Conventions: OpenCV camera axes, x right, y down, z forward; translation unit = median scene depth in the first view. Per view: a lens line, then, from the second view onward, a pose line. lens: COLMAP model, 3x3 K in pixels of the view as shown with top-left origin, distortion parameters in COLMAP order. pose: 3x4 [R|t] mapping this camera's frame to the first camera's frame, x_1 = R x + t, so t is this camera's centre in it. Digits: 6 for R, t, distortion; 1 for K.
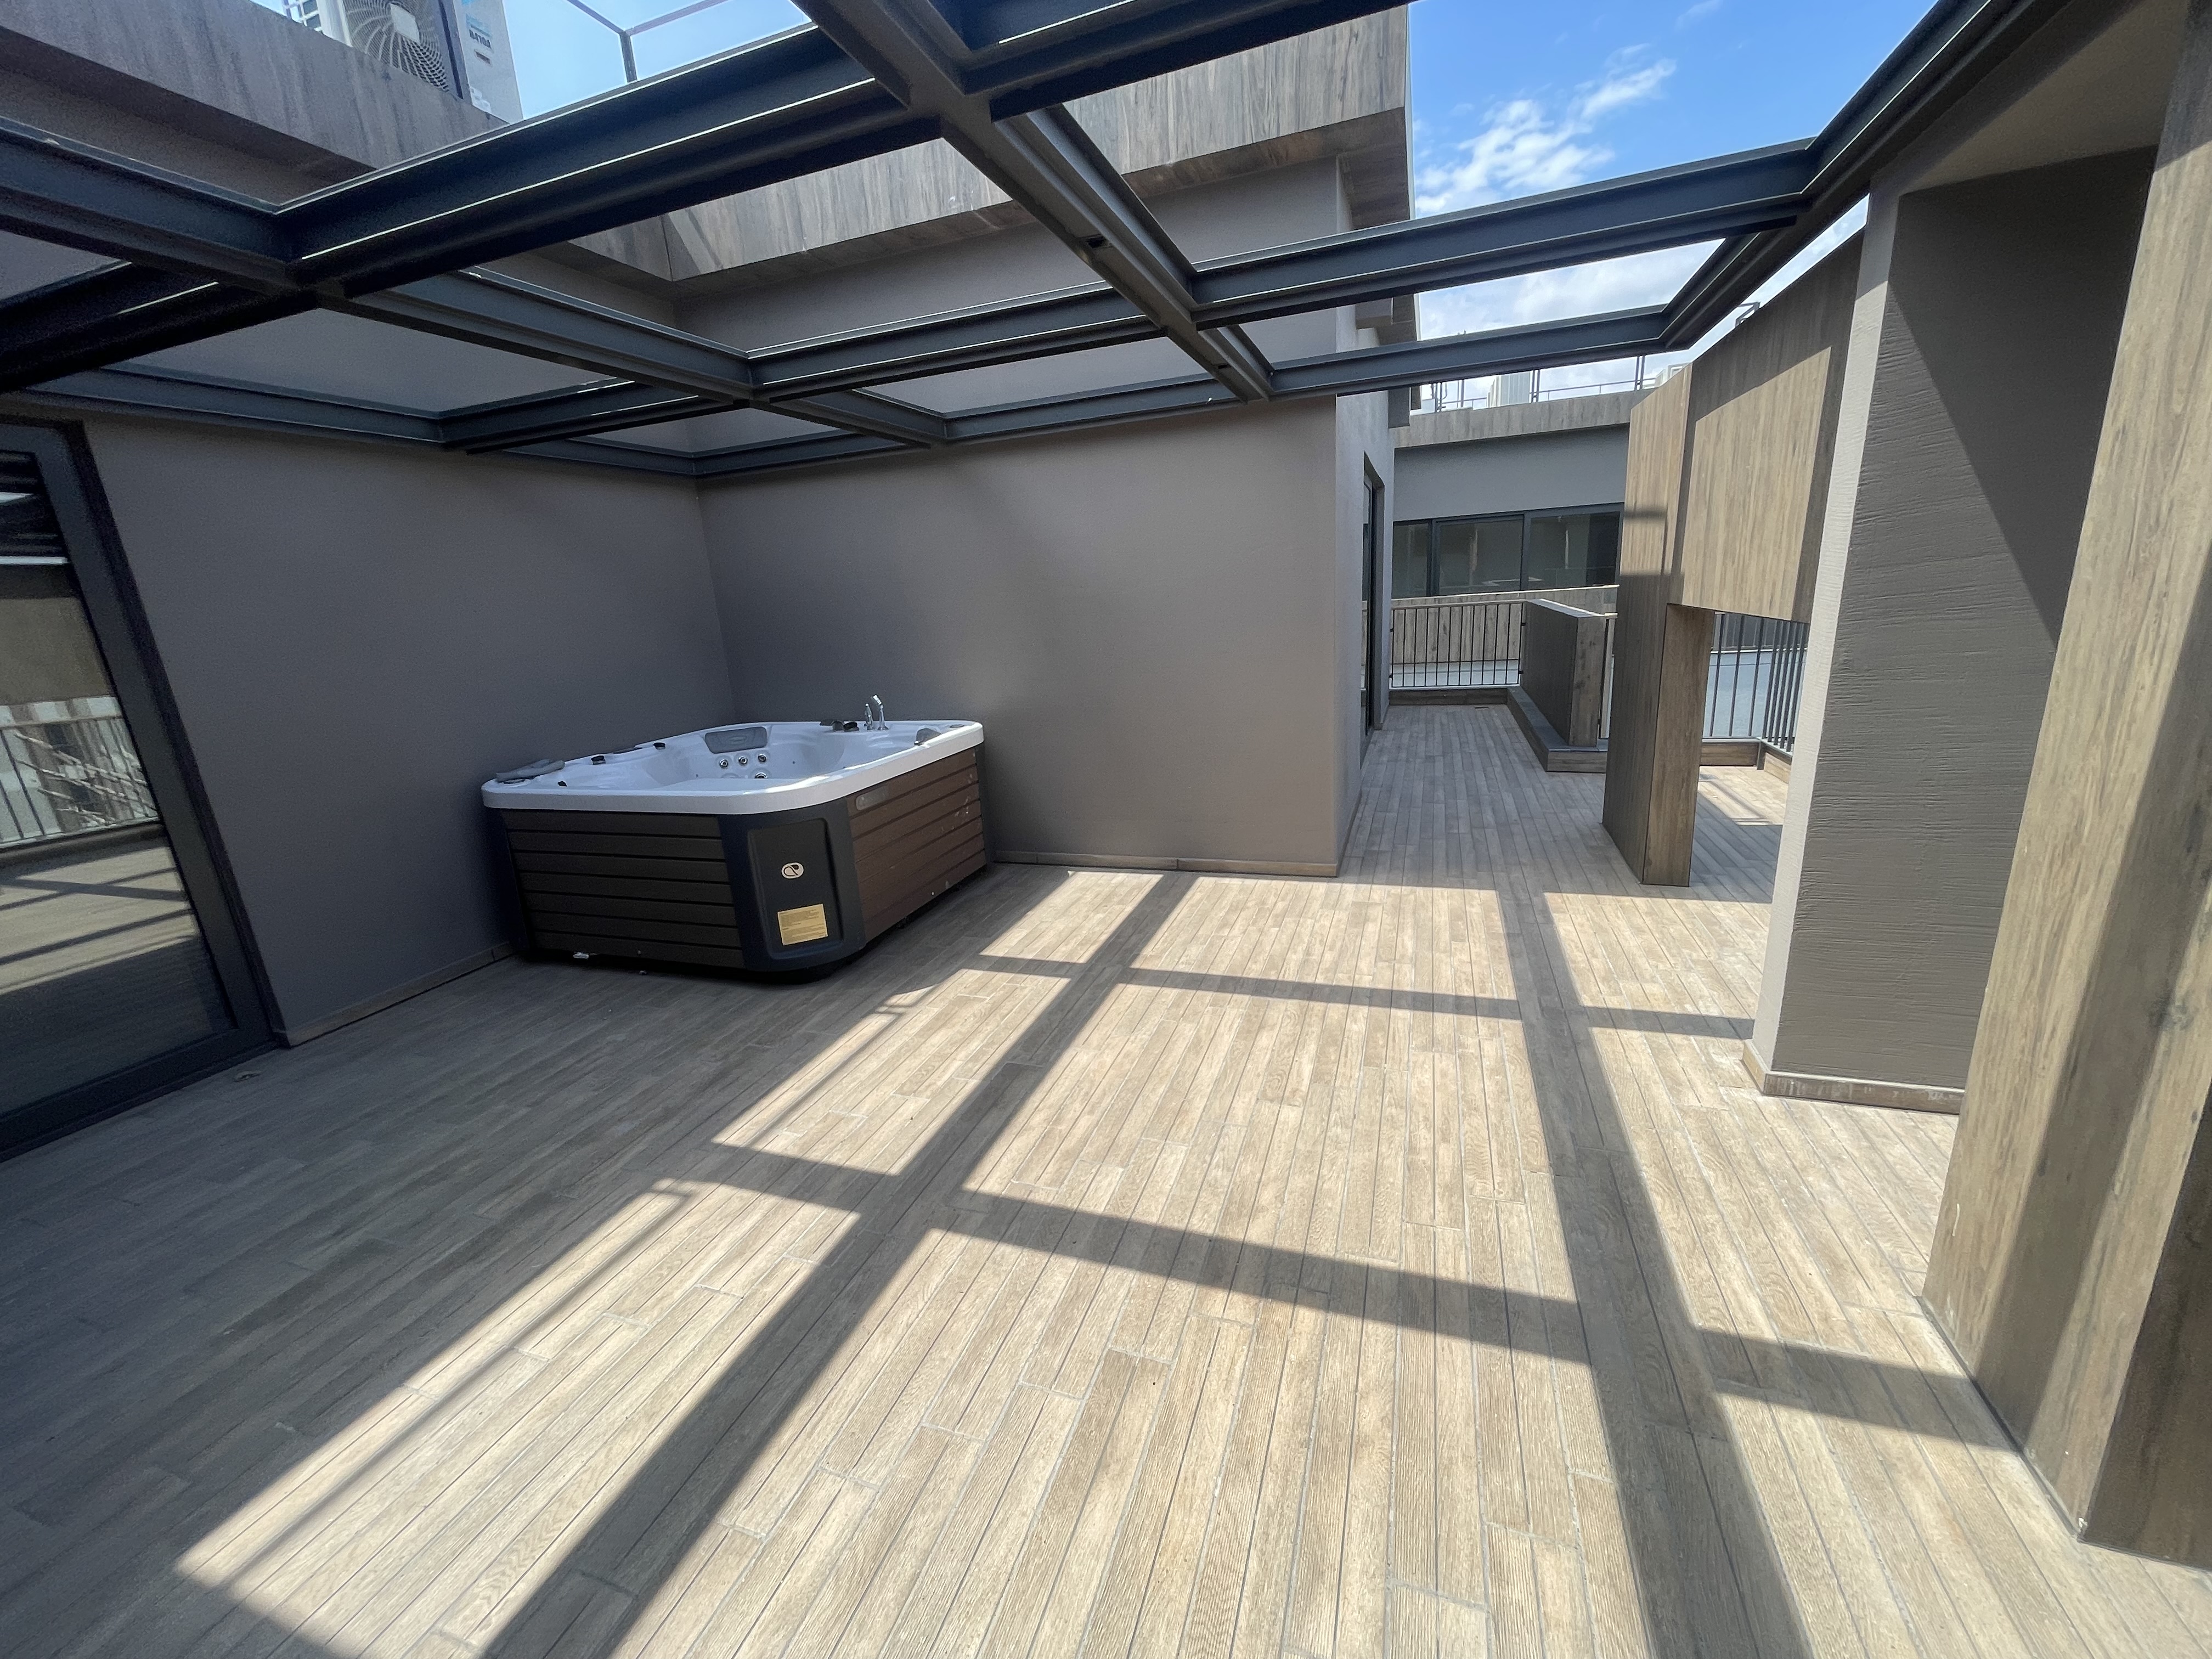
lens RADIAL K [[894.9, 0, 1114.8], [0, 894.9, 842.6], [0, 0, 1]] dist [0.006229, -0.001682]
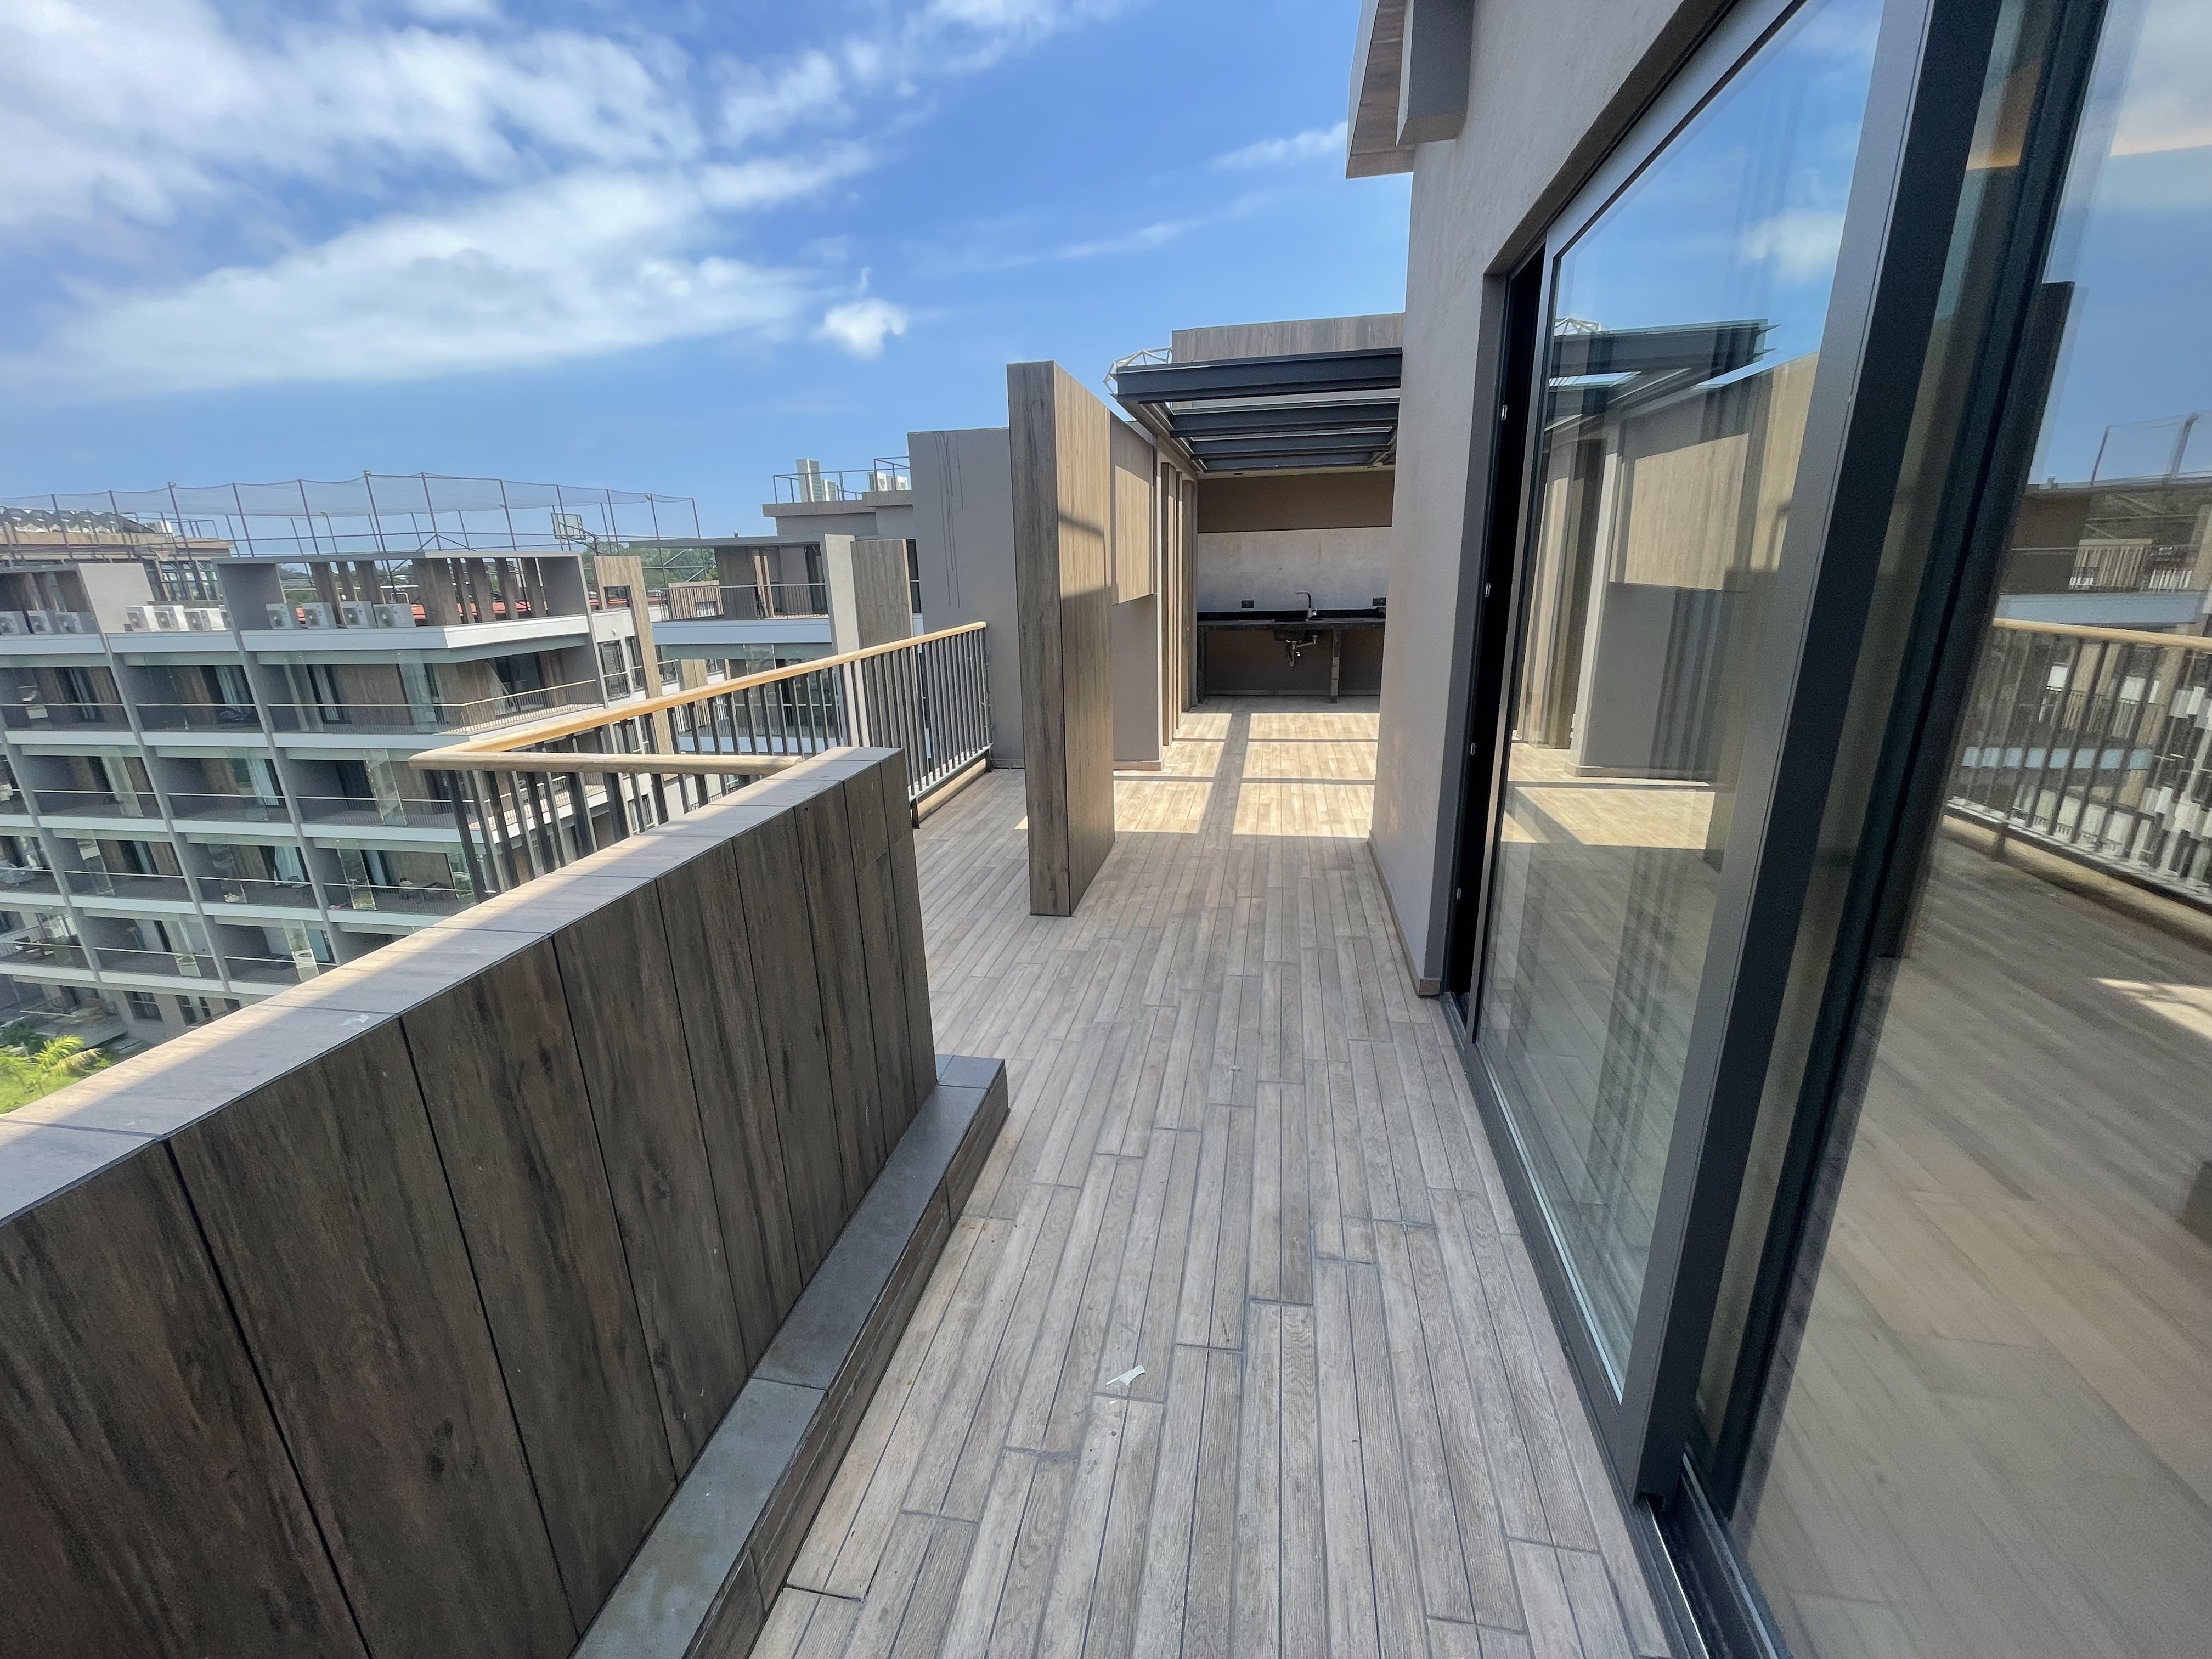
lens RADIAL K [[894.9, 0, 1100.4], [0, 894.9, 830.6], [0, 0, 1]] dist [0.006229, -0.001682]
pose [[-0.985803, 0.130010, -0.106258, 0.713475], [0.052613, 0.840136, 0.539818, -0.601092], [0.159453, 0.526563, -0.835048, 1.940841]]
